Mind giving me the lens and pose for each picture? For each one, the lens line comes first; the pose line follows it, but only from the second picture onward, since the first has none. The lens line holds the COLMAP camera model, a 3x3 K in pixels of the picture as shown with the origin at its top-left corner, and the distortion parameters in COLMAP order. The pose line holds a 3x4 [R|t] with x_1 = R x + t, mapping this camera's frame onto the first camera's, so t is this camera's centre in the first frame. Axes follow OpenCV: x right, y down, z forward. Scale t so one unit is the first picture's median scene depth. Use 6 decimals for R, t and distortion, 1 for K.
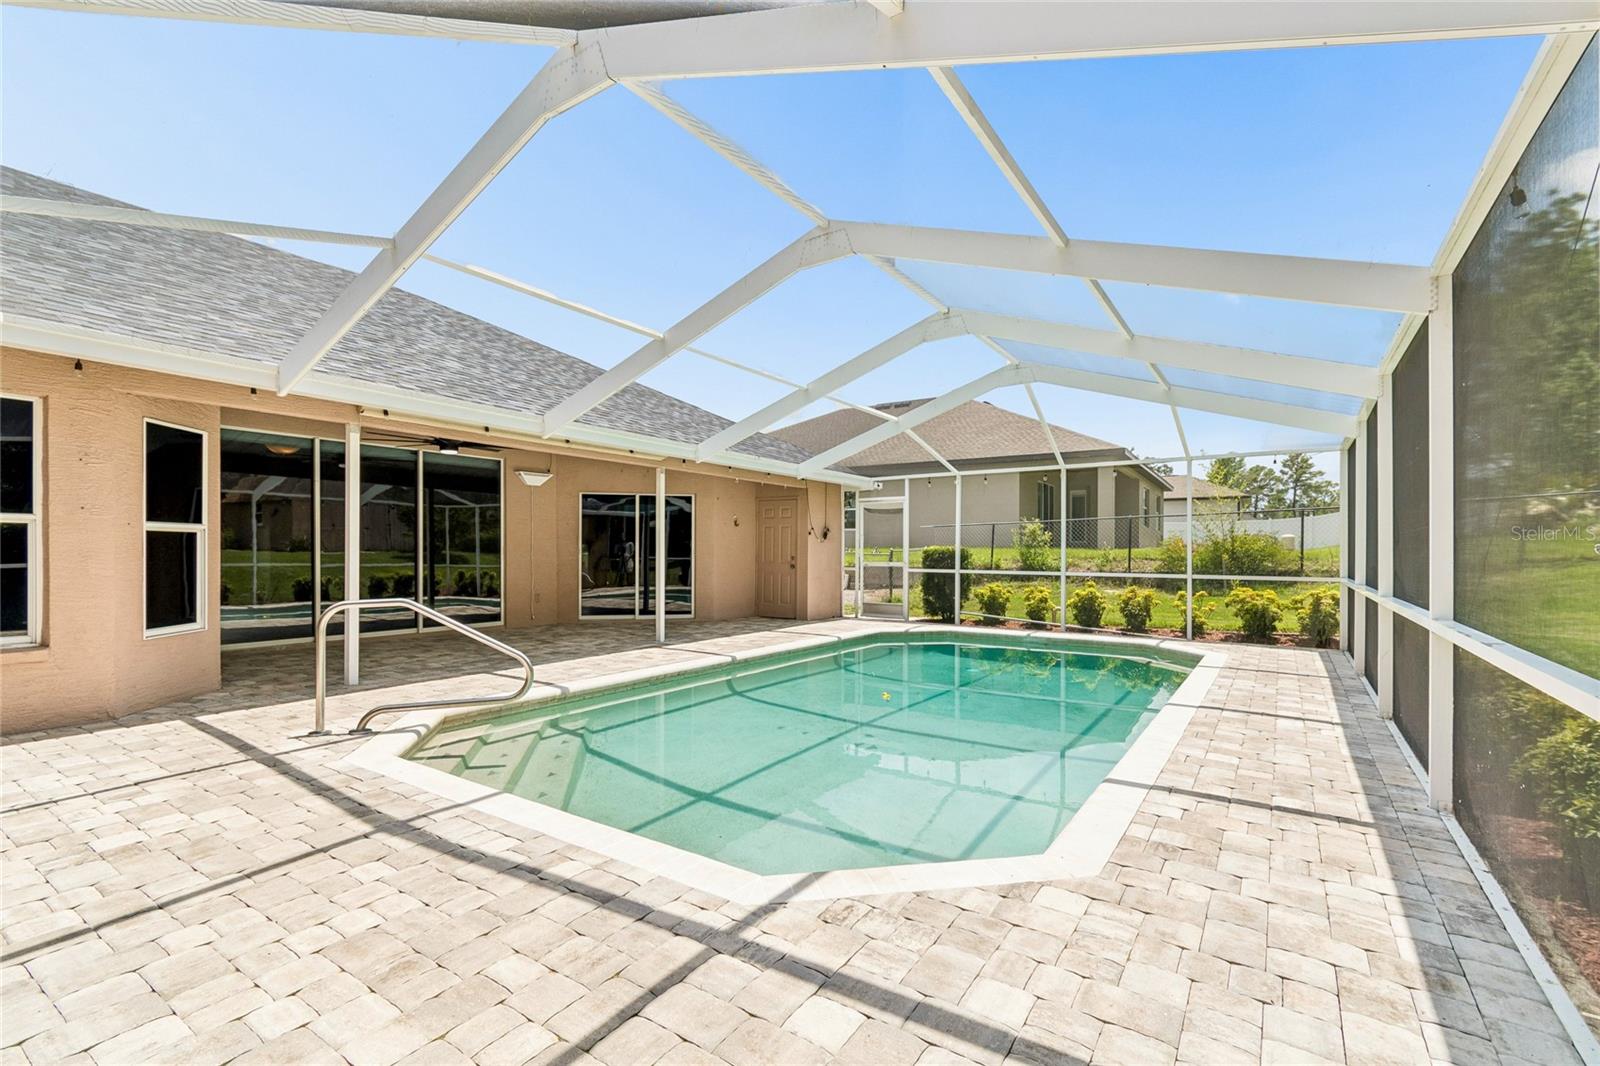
lens RADIAL K [[715.5, 0, 779.2], [0, 715.5, 531.2], [0, 0, 1]] dist [-0.000227, 0.000526]
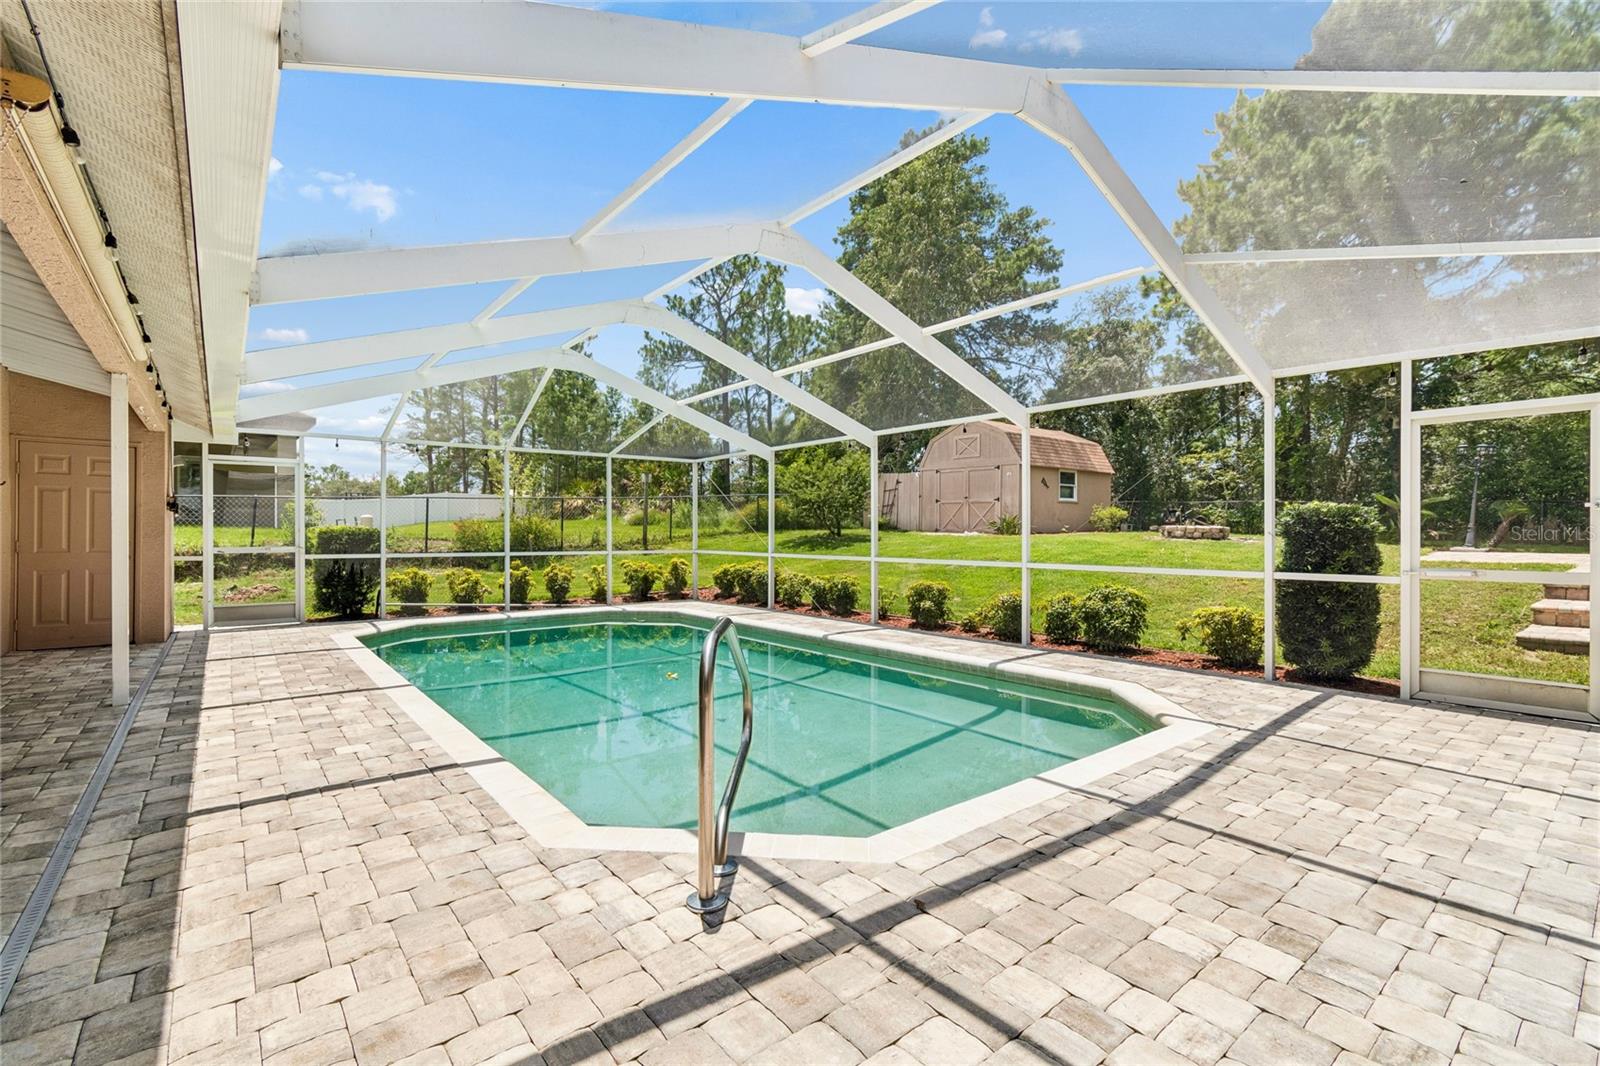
lens RADIAL K [[715.5, 0, 779.2], [0, 715.5, 531.2], [0, 0, 1]] dist [-0.000227, 0.000526]
pose [[0.289642, -0.001575, 0.957134, -1.593443], [-0.027807, 0.999563, 0.010060, 0.019703], [-0.956731, -0.029529, 0.289472, 1.162620]]
